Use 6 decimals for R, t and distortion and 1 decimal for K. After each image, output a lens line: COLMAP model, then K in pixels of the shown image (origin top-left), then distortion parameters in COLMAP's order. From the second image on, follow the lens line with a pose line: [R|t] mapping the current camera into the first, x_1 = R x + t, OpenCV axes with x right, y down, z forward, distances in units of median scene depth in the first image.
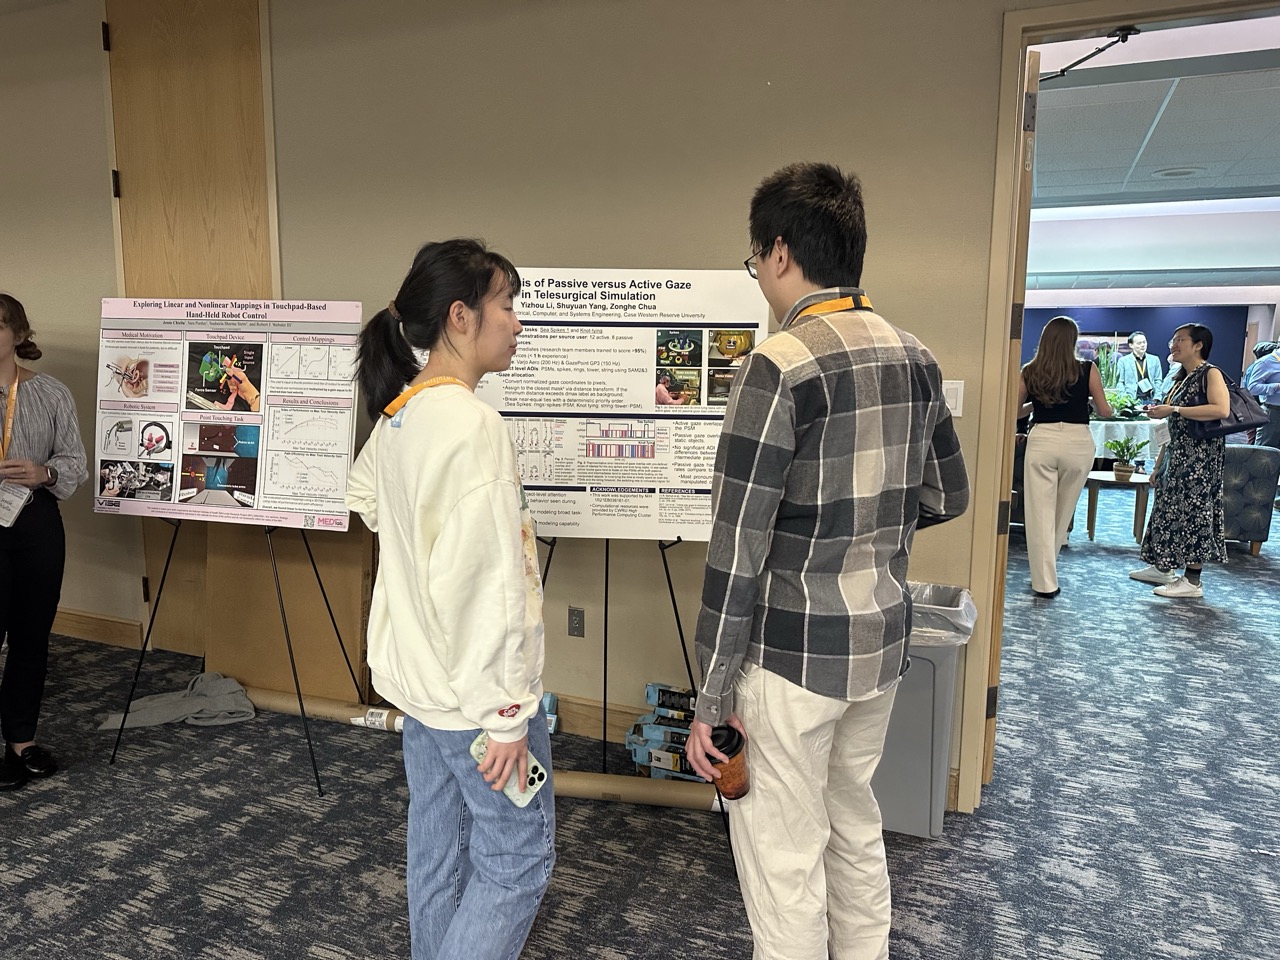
lens RADIAL K [[899.2, 0, 642.9], [0, 899.2, 481.8], [0, 0, 1]] dist [0.050848, -0.033160]
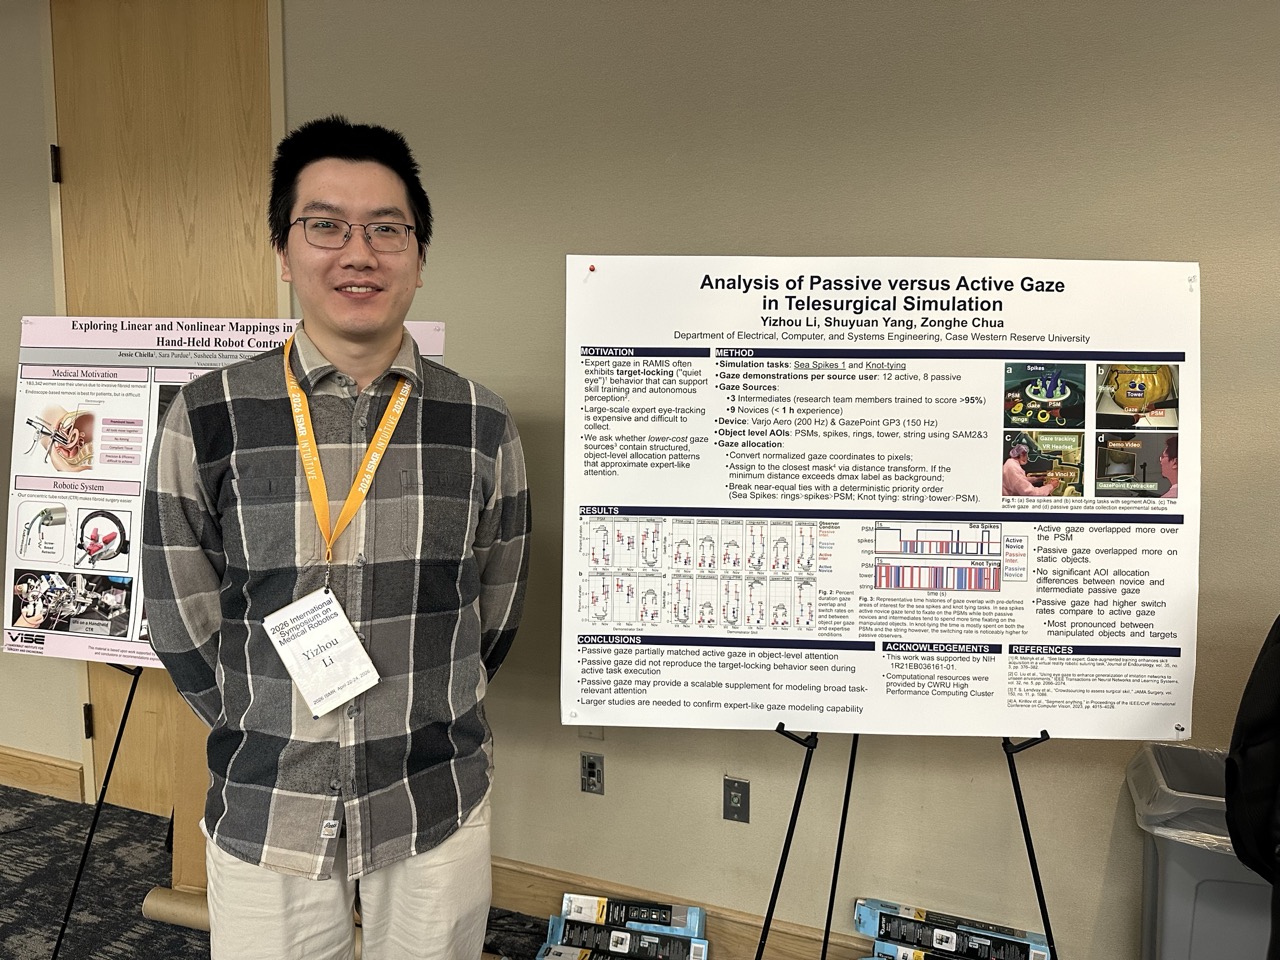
lens RADIAL K [[899.2, 0, 639.0], [0, 899.2, 481.2], [0, 0, 1]] dist [0.050848, -0.033160]
pose [[0.999411, -0.005169, 0.033928, -0.228772], [0.006401, 0.999321, -0.036282, -0.075014], [-0.033717, 0.036478, 0.998766, 0.437265]]
